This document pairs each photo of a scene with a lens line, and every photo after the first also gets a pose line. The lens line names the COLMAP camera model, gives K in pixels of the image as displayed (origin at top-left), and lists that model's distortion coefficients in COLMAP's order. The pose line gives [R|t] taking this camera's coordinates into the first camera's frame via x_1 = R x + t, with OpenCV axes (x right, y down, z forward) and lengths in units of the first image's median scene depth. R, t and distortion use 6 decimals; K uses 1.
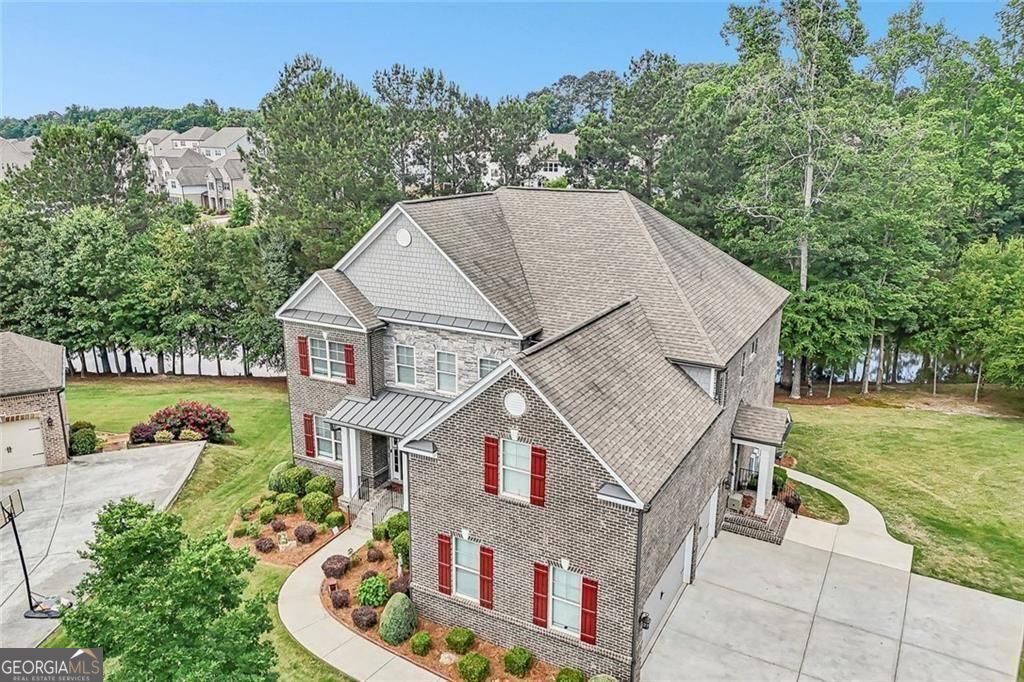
lens RADIAL K [[748.3, 0, 513.0], [0, 748.3, 335.8], [0, 0, 1]] dist [0.029289, -0.007174]
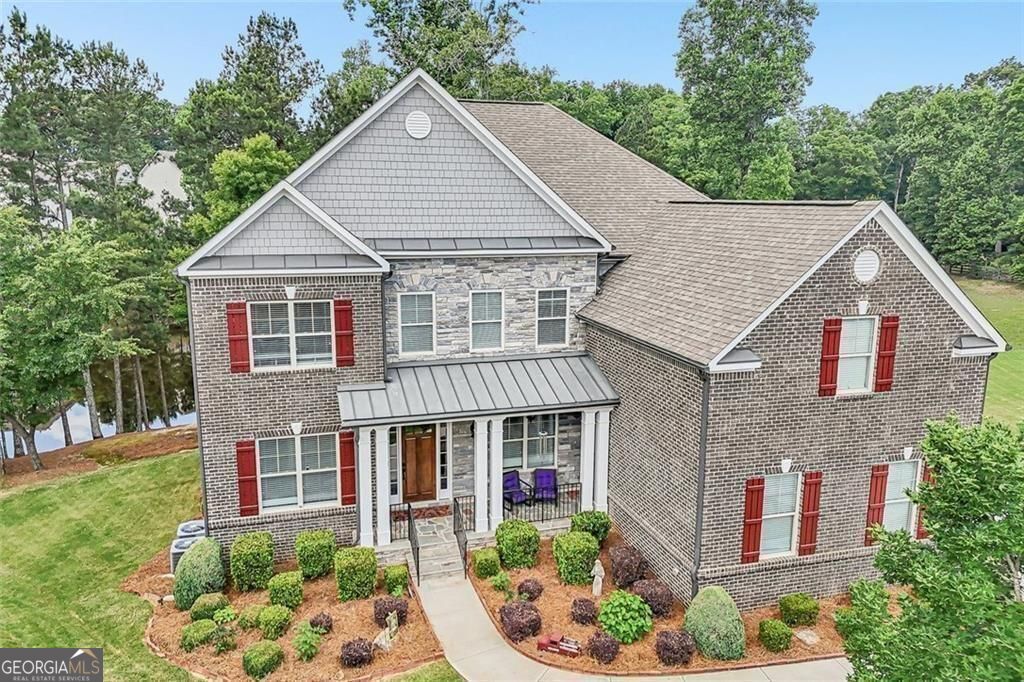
lens RADIAL K [[748.3, 0, 508.8], [0, 748.3, 347.2], [0, 0, 1]] dist [0.029289, -0.007174]
pose [[0.706081, -0.139489, 0.694257, -0.575920], [0.176688, 0.984102, 0.018027, 0.065366], [-0.685734, 0.109938, 0.719501, 0.481835]]
